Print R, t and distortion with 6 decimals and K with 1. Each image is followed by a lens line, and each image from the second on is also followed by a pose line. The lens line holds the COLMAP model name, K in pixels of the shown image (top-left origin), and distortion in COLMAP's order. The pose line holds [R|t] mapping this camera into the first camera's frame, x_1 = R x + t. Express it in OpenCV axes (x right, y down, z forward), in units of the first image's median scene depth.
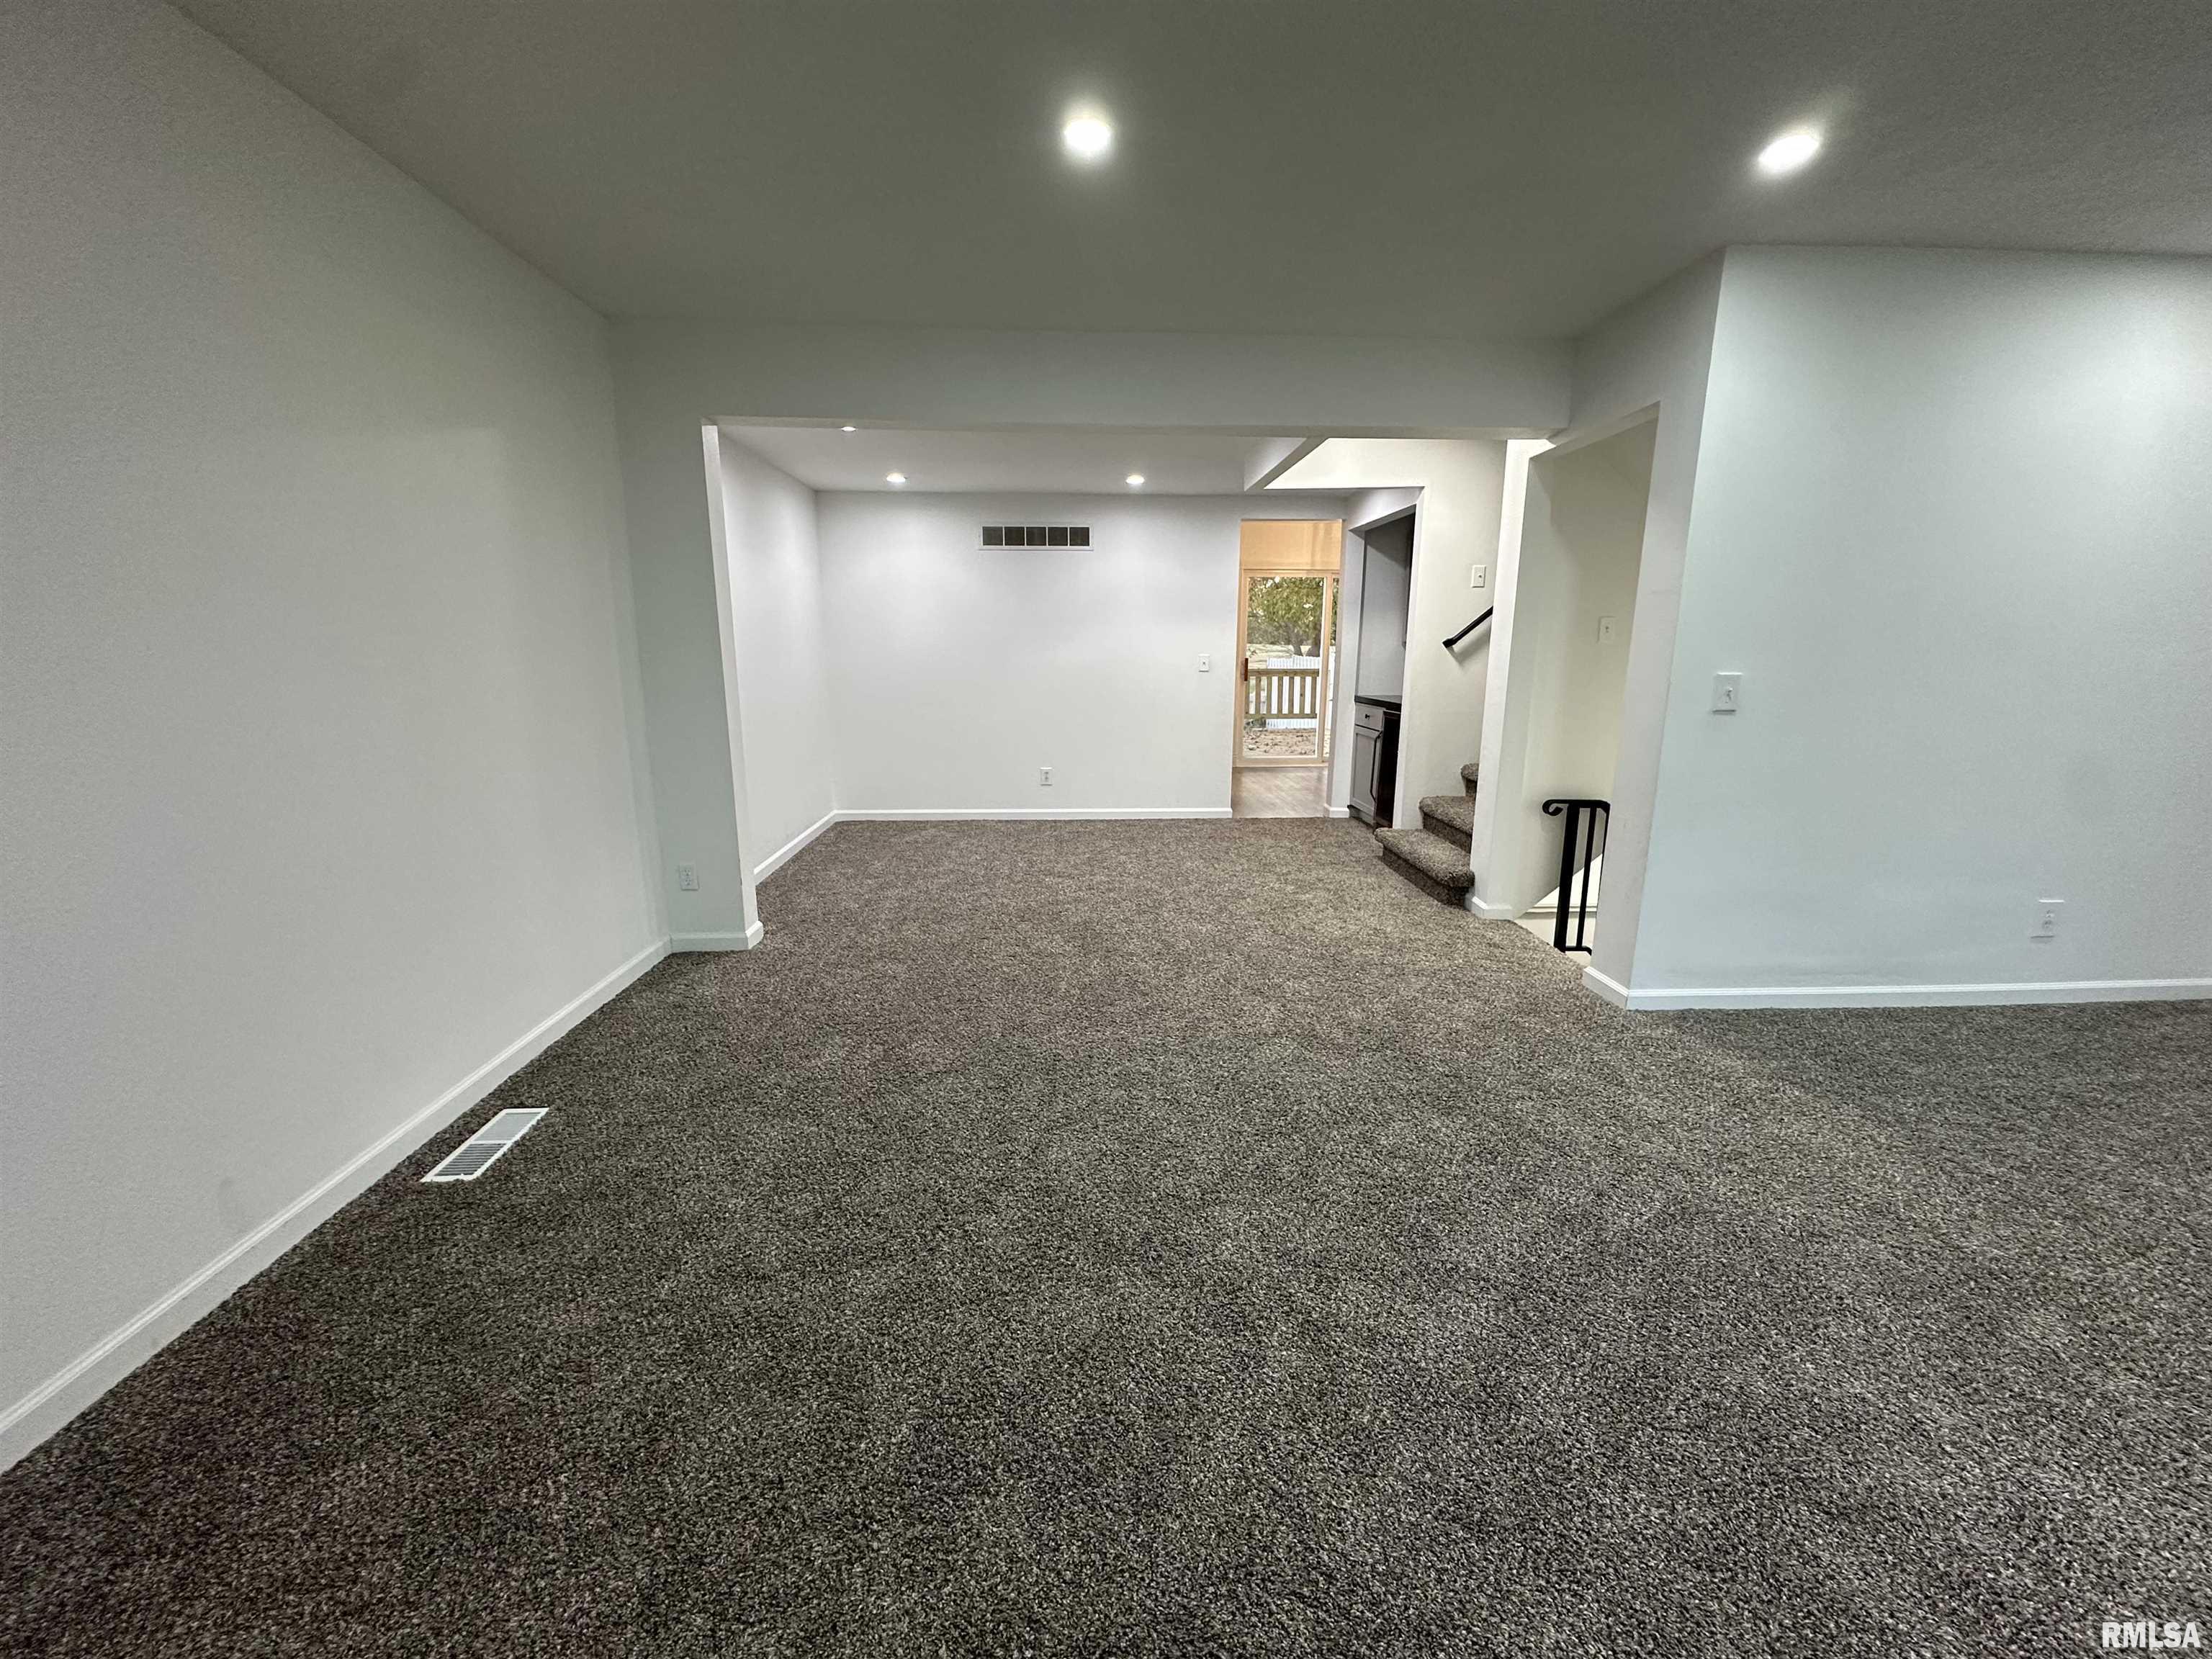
lens RADIAL K [[878.3, 0, 1112.8], [0, 878.3, 823.4], [0, 0, 1]] dist [-0.001555, 0.000801]
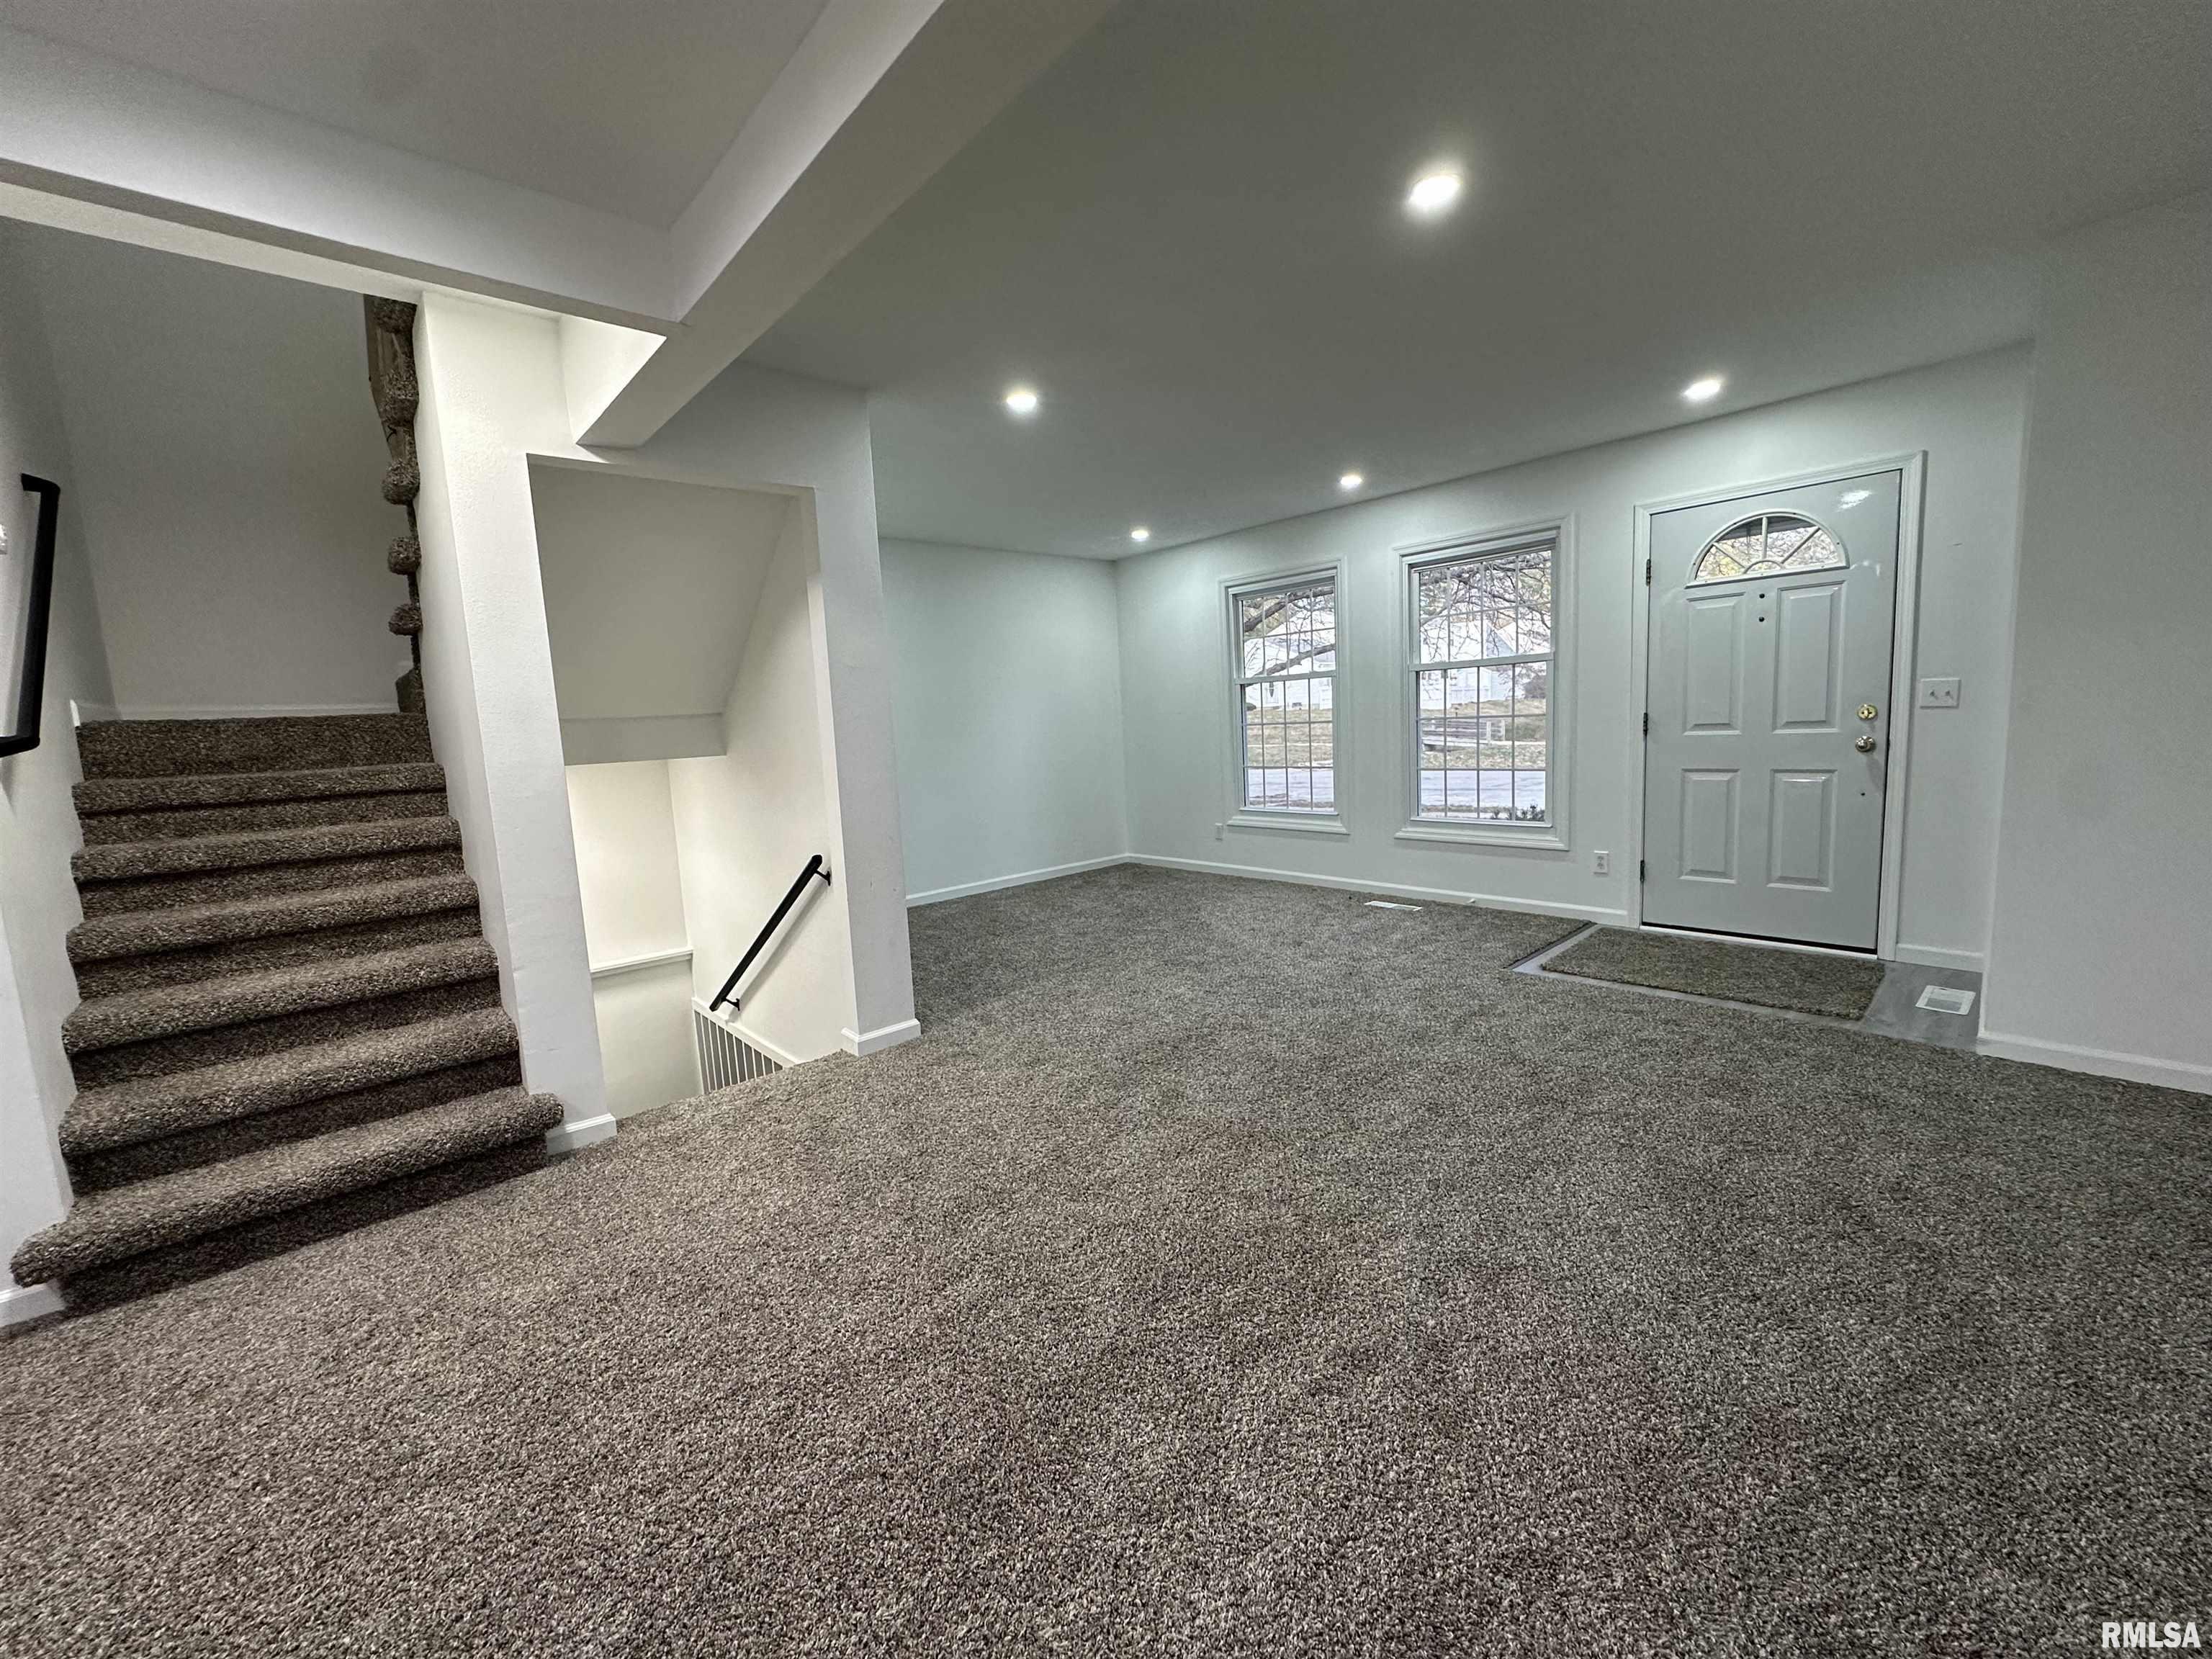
lens RADIAL K [[878.3, 0, 1125.5], [0, 878.3, 826.8], [0, 0, 1]] dist [-0.001555, 0.000801]
pose [[-0.640581, -0.061966, 0.765387, -0.425314], [0.201856, 0.948096, 0.245699, -0.263786], [-0.740885, 0.311888, -0.594824, 1.404121]]
